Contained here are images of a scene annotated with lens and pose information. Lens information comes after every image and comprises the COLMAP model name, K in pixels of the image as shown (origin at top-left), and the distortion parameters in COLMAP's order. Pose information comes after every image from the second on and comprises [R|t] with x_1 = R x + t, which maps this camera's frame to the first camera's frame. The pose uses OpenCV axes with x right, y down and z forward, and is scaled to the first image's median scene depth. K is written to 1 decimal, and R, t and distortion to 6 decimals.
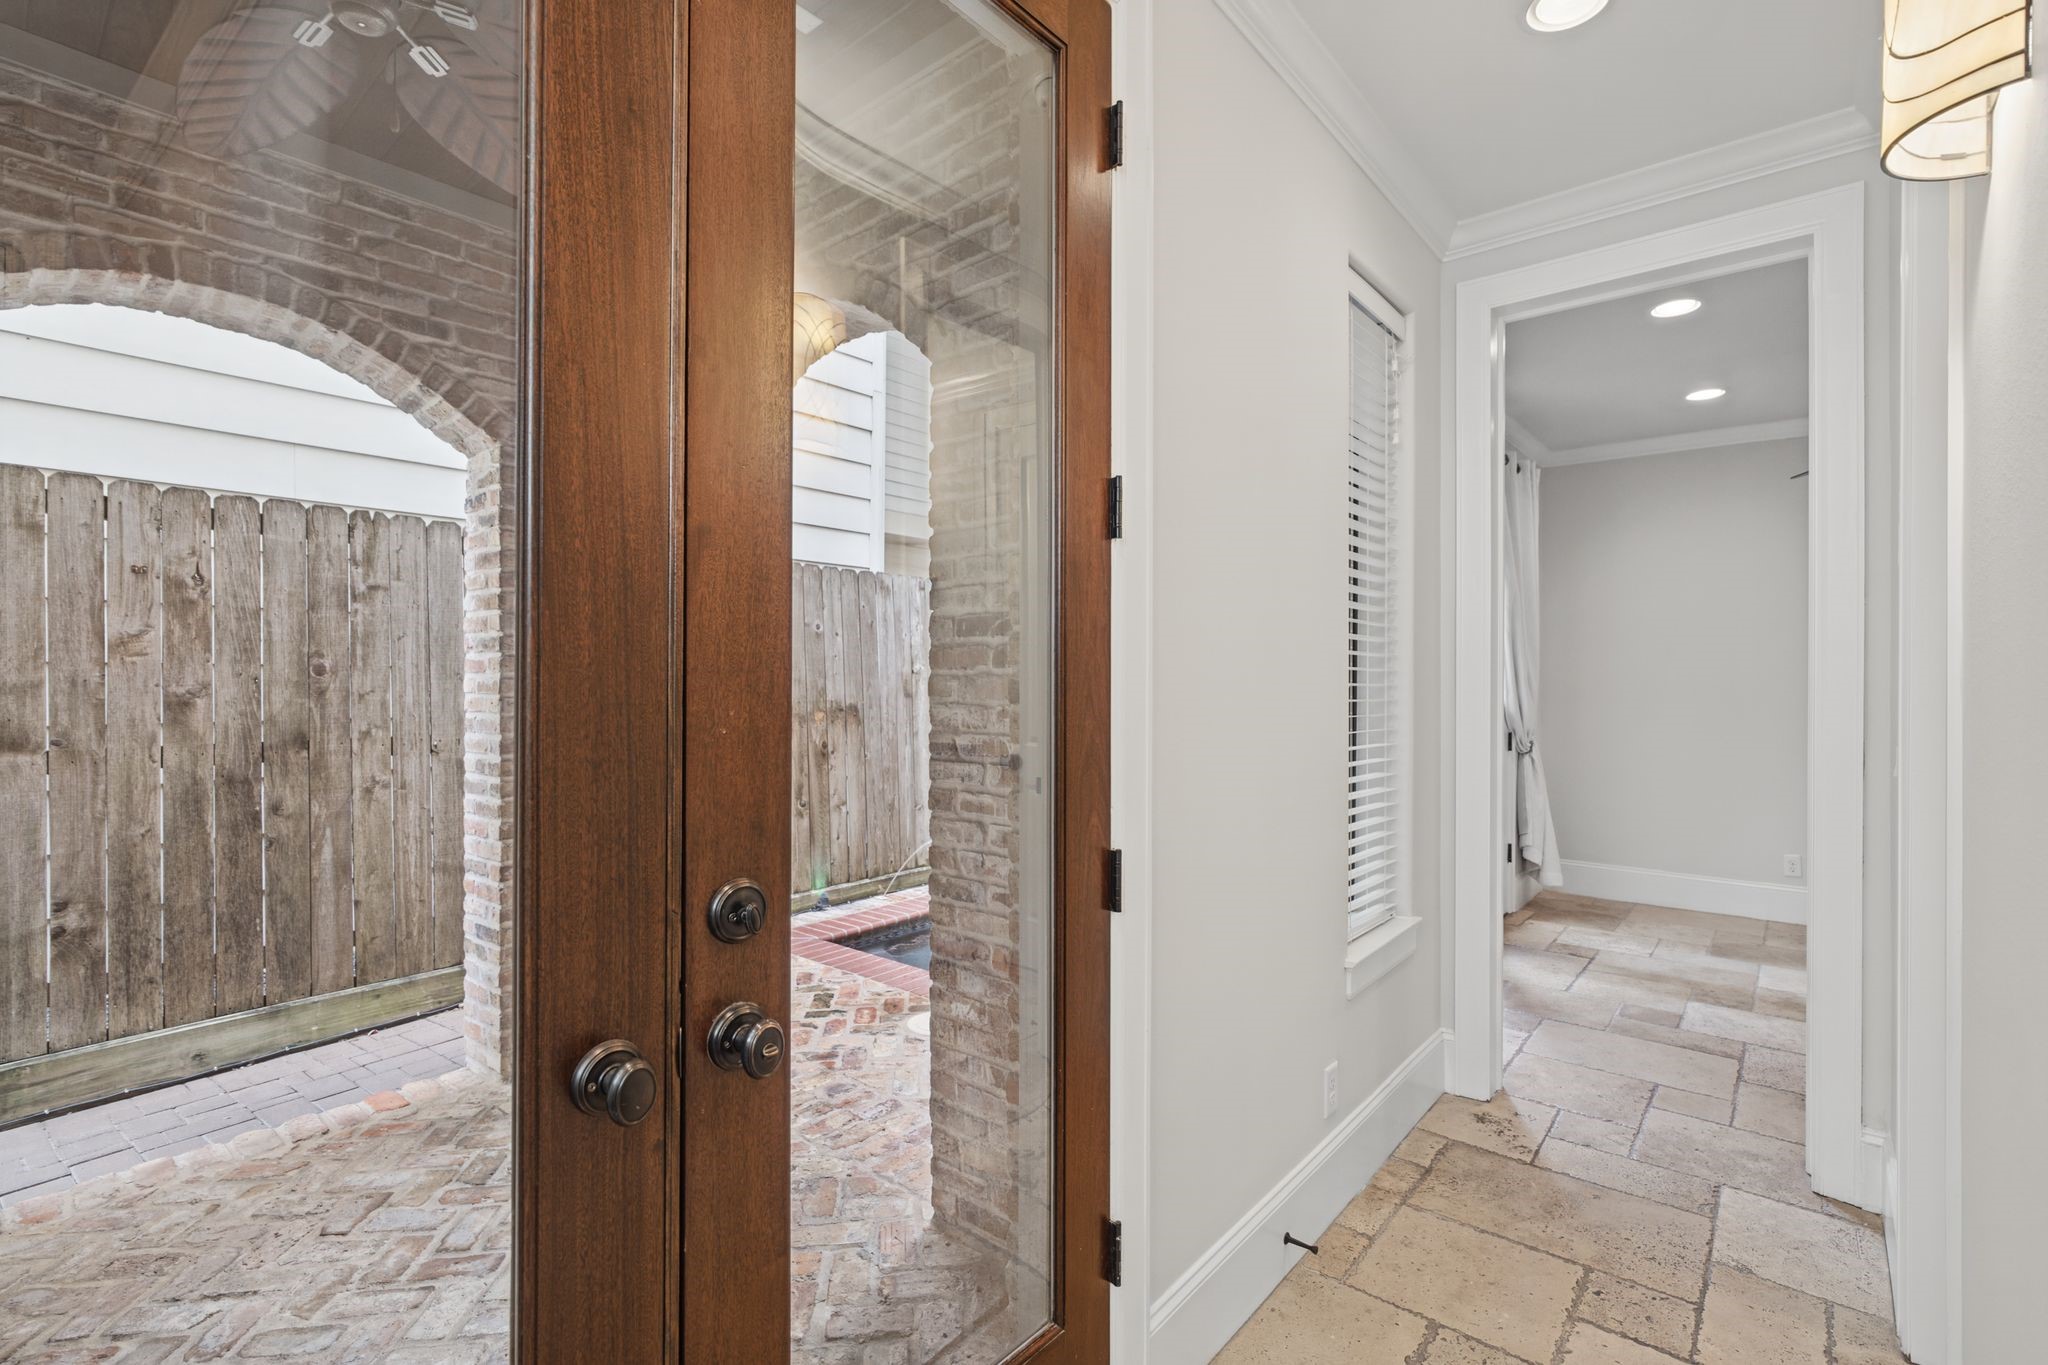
lens RADIAL K [[924.5, 0, 1021.9], [0, 924.5, 697.0], [0, 0, 1]] dist [-0.004939, 0.002586]
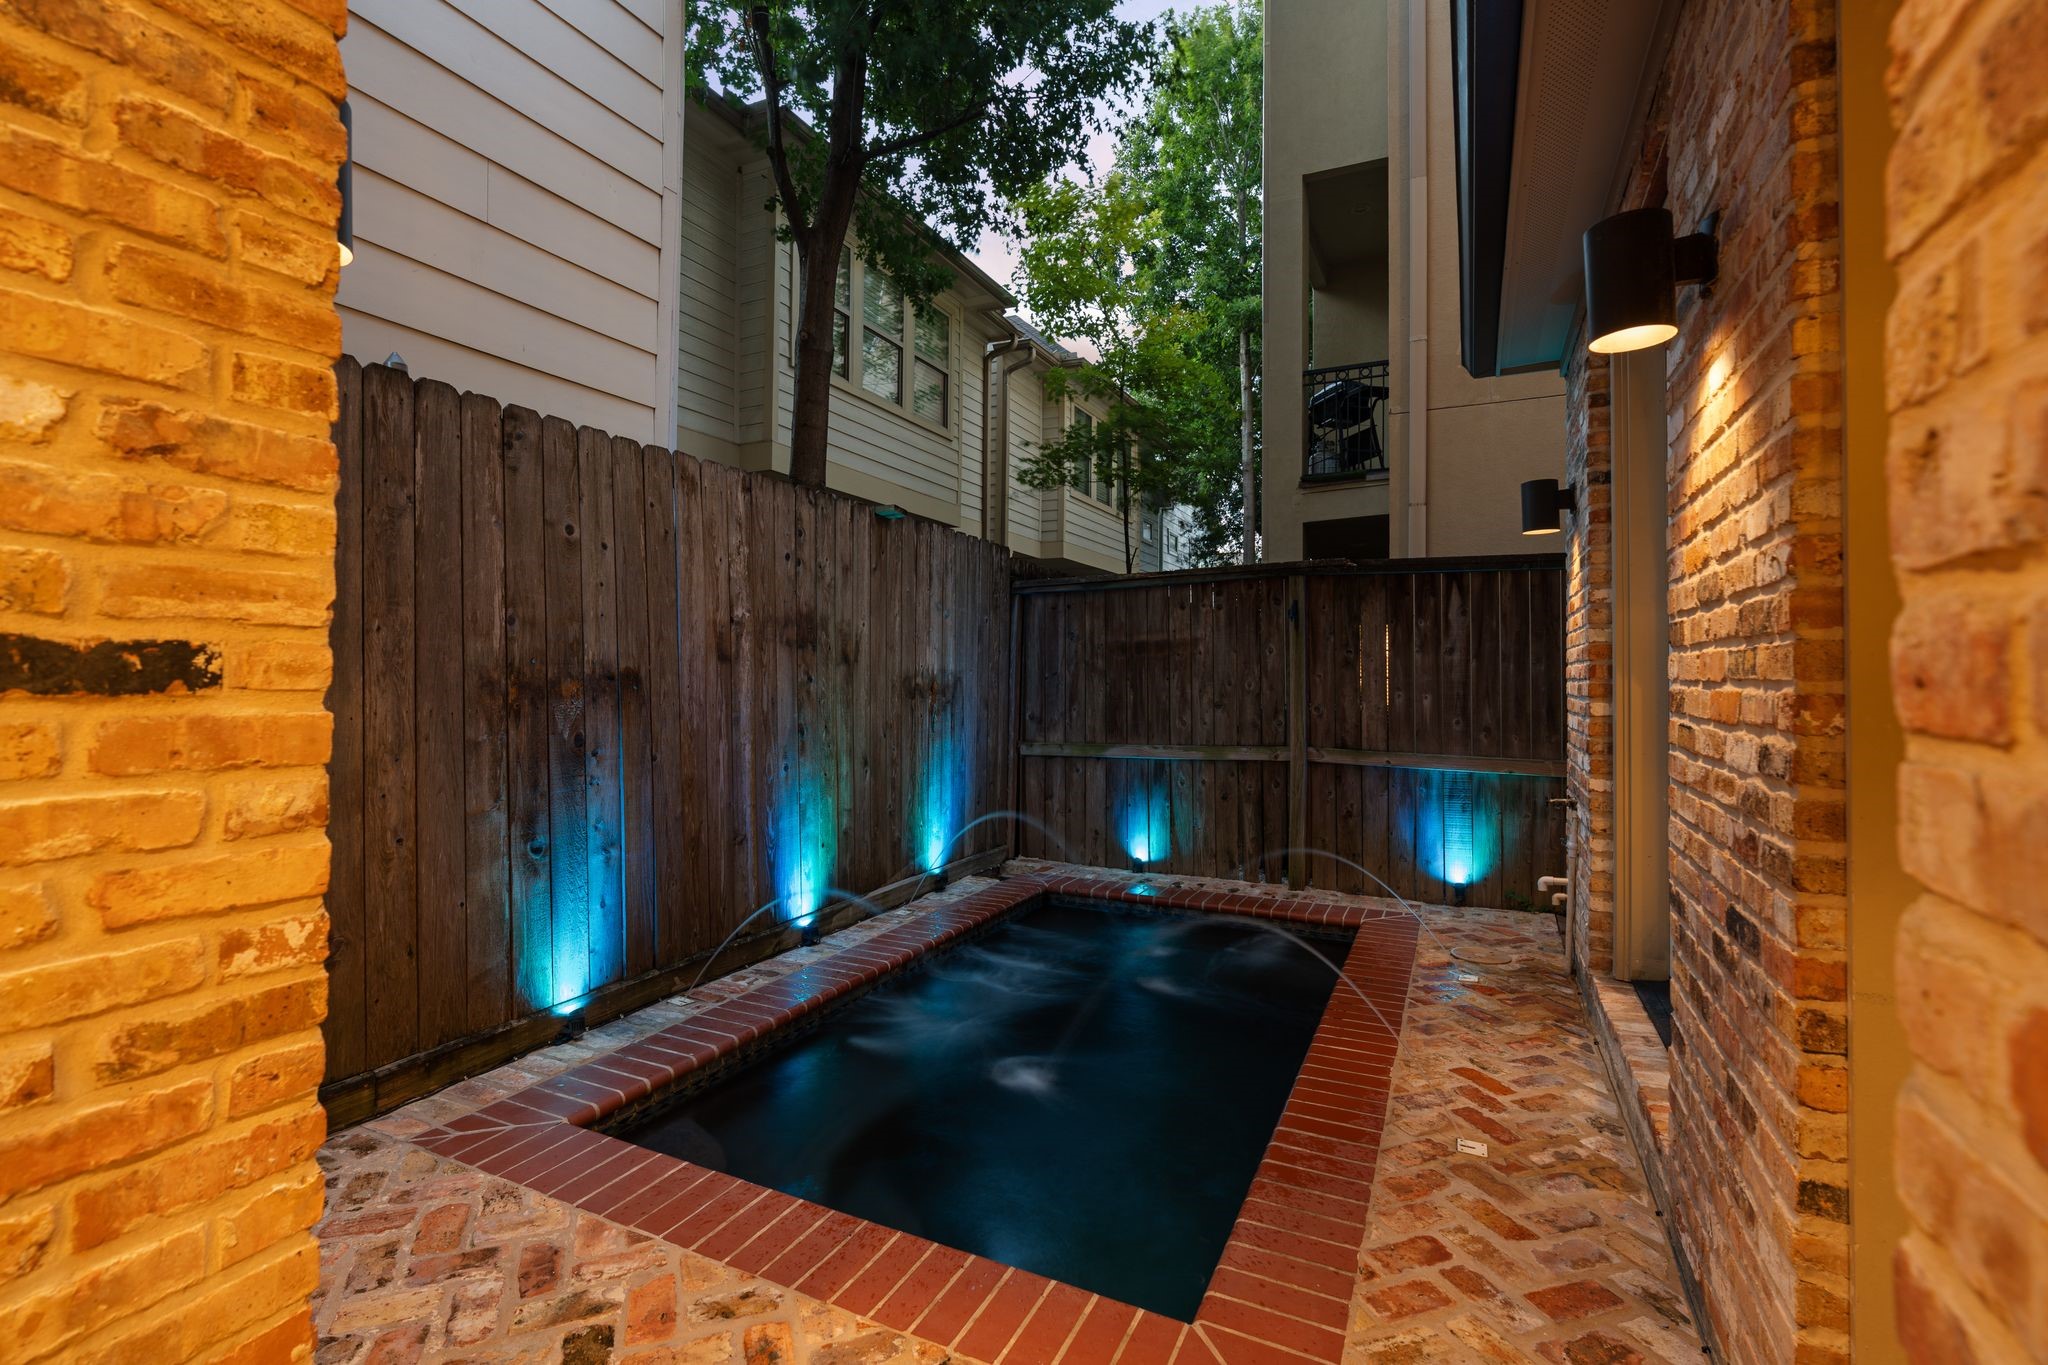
lens RADIAL K [[924.5, 0, 1022.4], [0, 924.5, 679.1], [0, 0, 1]] dist [-0.004939, 0.002586]
pose [[0.966687, 0.012809, 0.255642, -0.094690], [-0.011771, 0.999915, -0.005590, 0.013757], [-0.255692, 0.002395, 0.966755, 0.379914]]
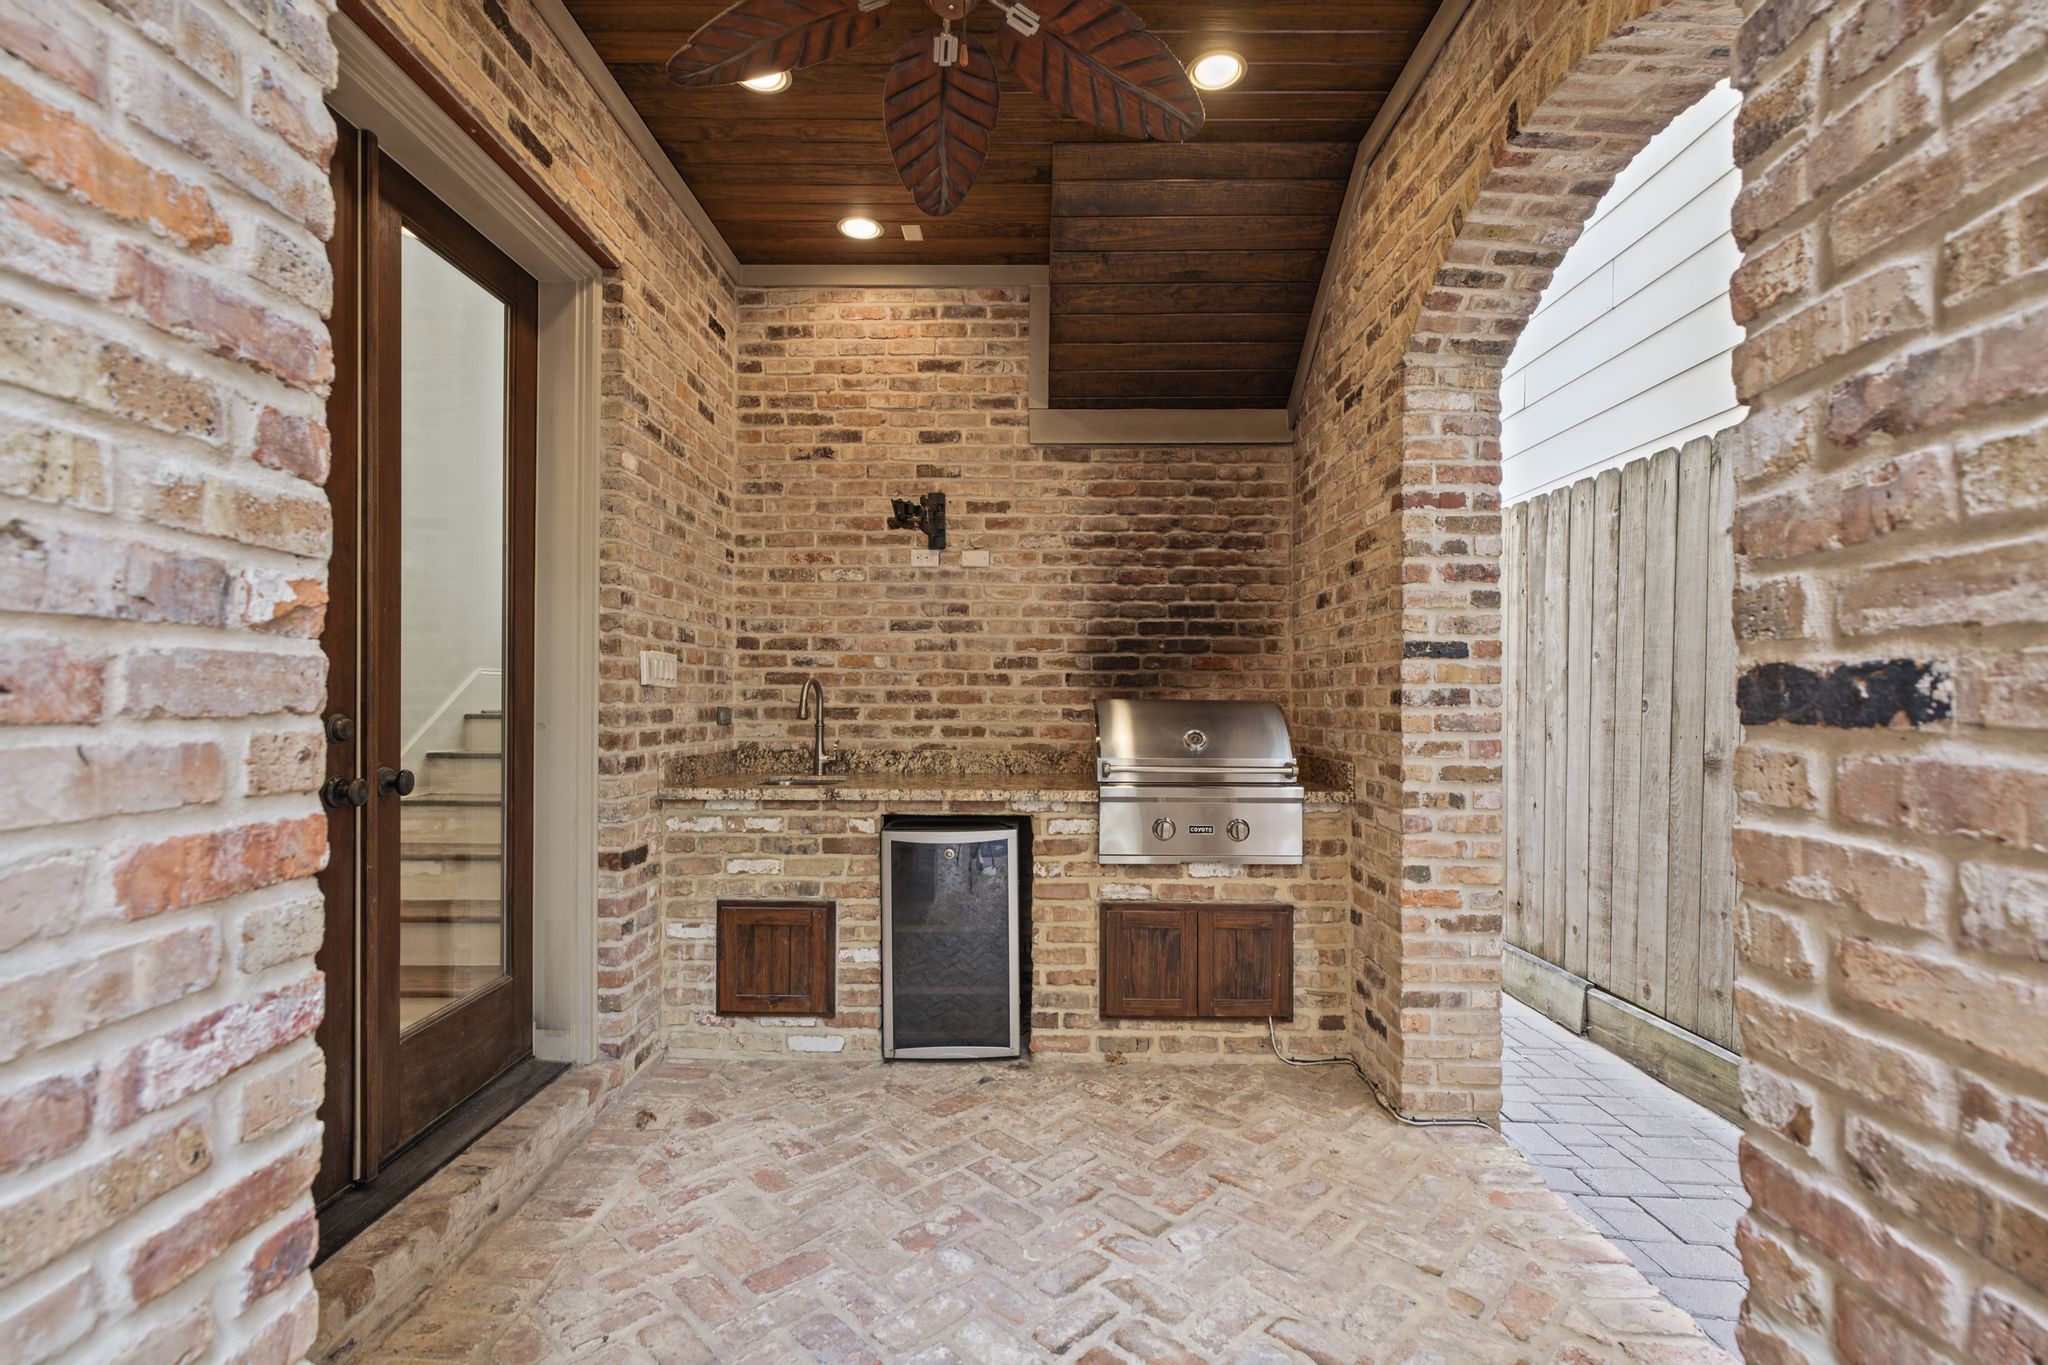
lens RADIAL K [[924.5, 0, 1017.7], [0, 924.5, 692.1], [0, 0, 1]] dist [-0.004939, 0.002586]
pose [[-0.761669, 0.002347, -0.647962, -0.052403], [-0.003446, 0.999965, 0.007673, 0.012266], [0.647957, 0.008077, -0.761634, 0.536685]]
